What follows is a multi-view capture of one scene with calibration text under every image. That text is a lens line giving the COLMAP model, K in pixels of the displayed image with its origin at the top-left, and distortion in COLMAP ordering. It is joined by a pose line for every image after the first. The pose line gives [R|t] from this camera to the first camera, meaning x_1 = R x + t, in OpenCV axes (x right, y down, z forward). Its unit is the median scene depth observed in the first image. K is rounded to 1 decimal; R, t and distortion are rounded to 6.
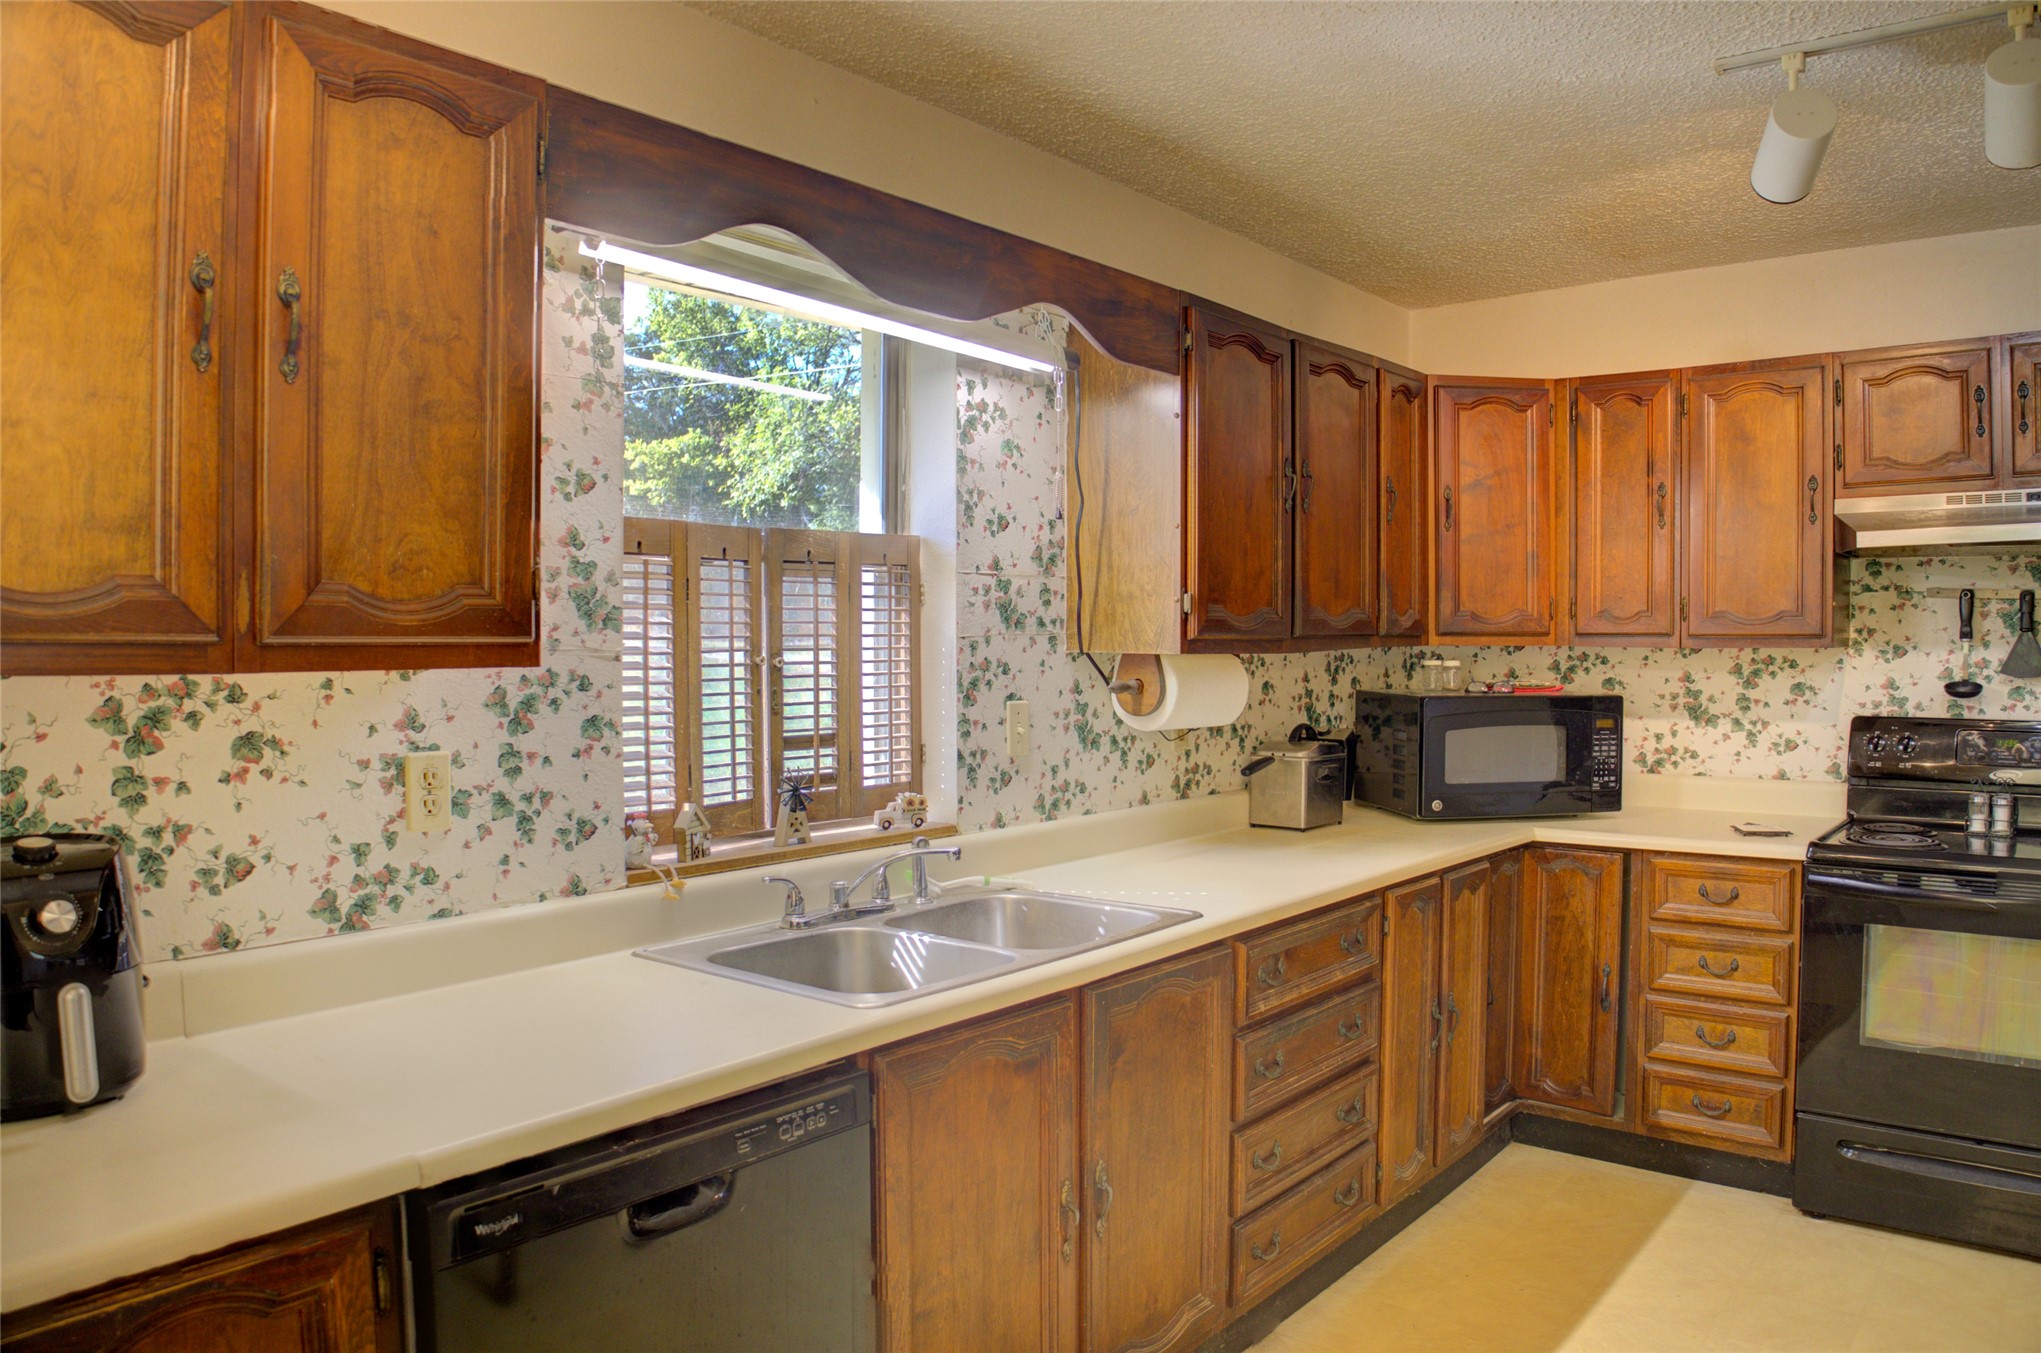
lens RADIAL K [[1487.7, 0, 1067.5], [0, 1487.7, 680.0], [0, 0, 1]] dist [-0.063980, 0.009741]
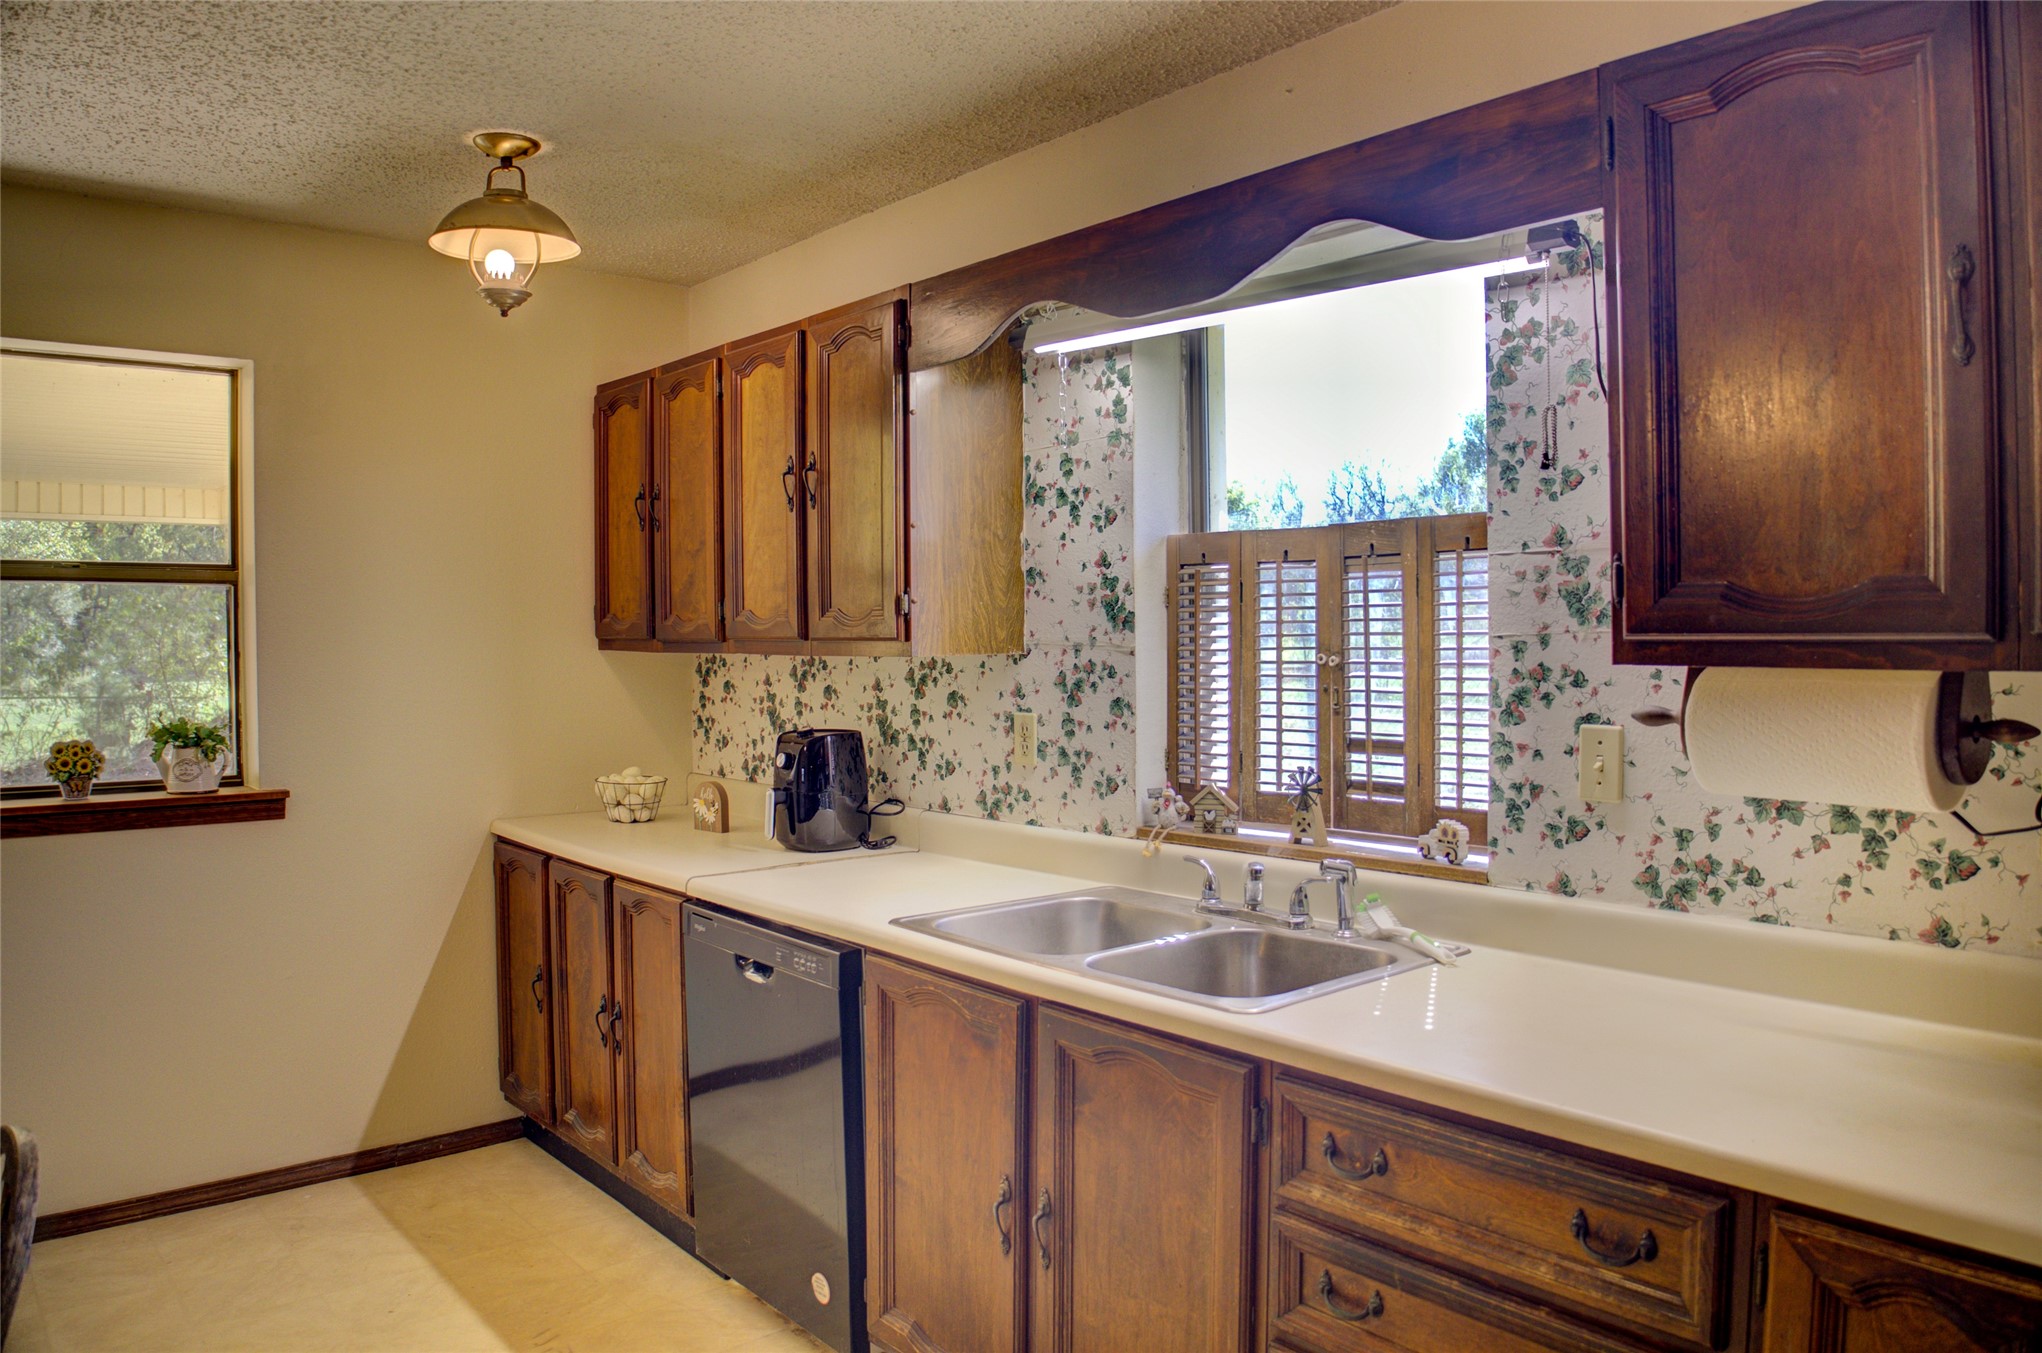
lens RADIAL K [[1437.1, 0, 1021.0], [0, 1437.1, 676.5], [0, 0, 1]] dist [-0.196947, 0.234661]
pose [[-0.203558, 0.032441, -0.978525, 0.762274], [-0.018440, 0.999147, 0.036961, -0.032220], [0.978889, 0.025567, -0.202786, 0.981143]]
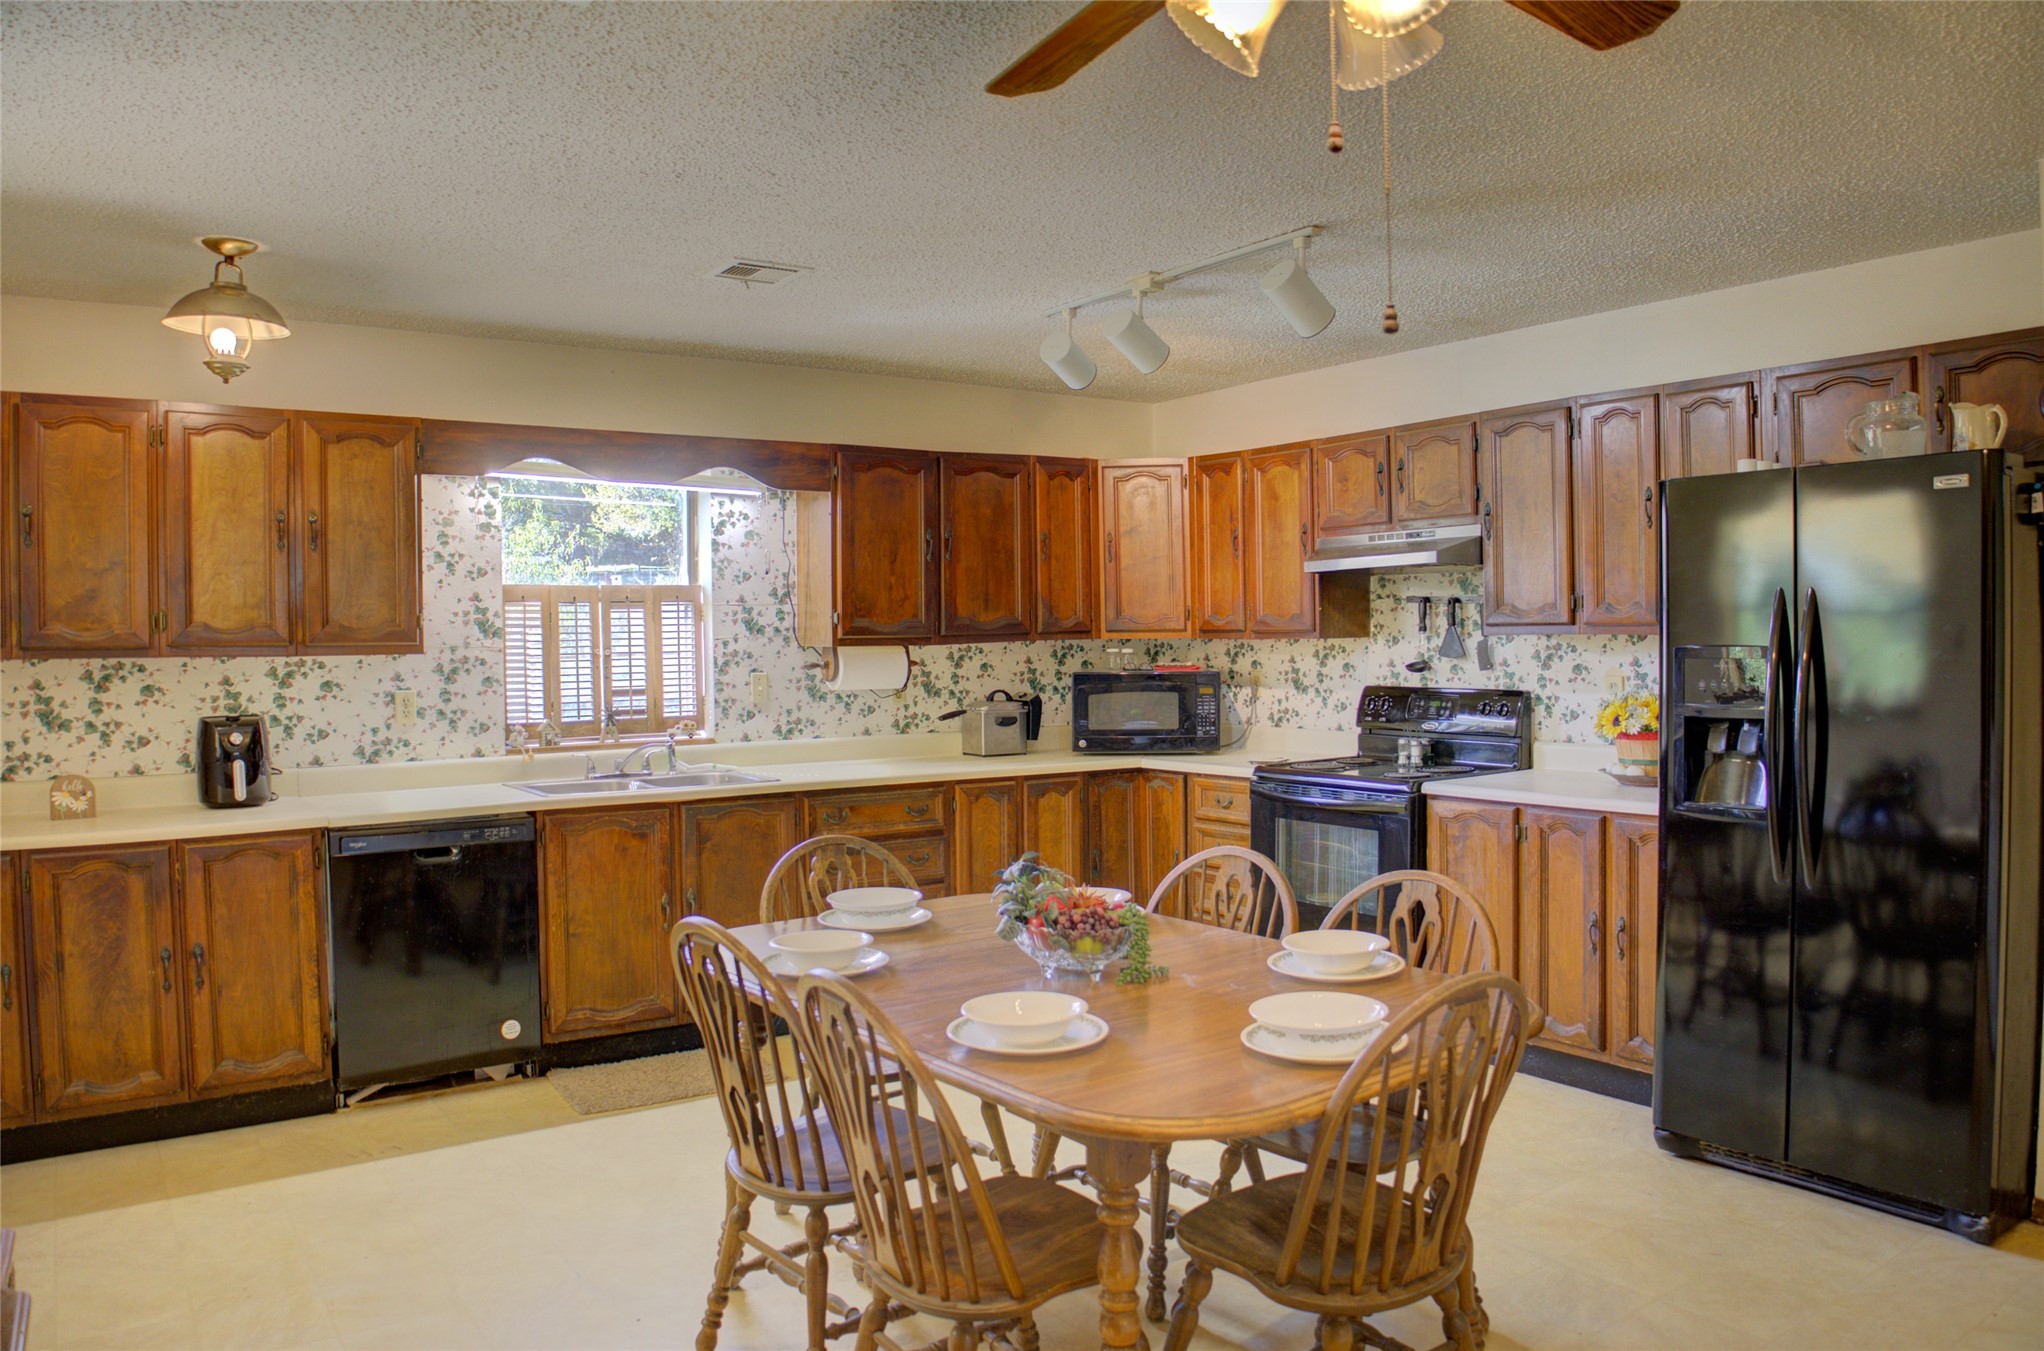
lens RADIAL K [[1498.7, 0, 930.9], [0, 1498.7, 672.9], [0, 0, 1]] dist [-0.008276, -0.004607]
pose [[0.936331, 0.000317, -0.351120, 0.917951], [0.000444, 0.999998, 0.002087, 0.011847], [0.351120, -0.002110, 0.936328, -0.734109]]
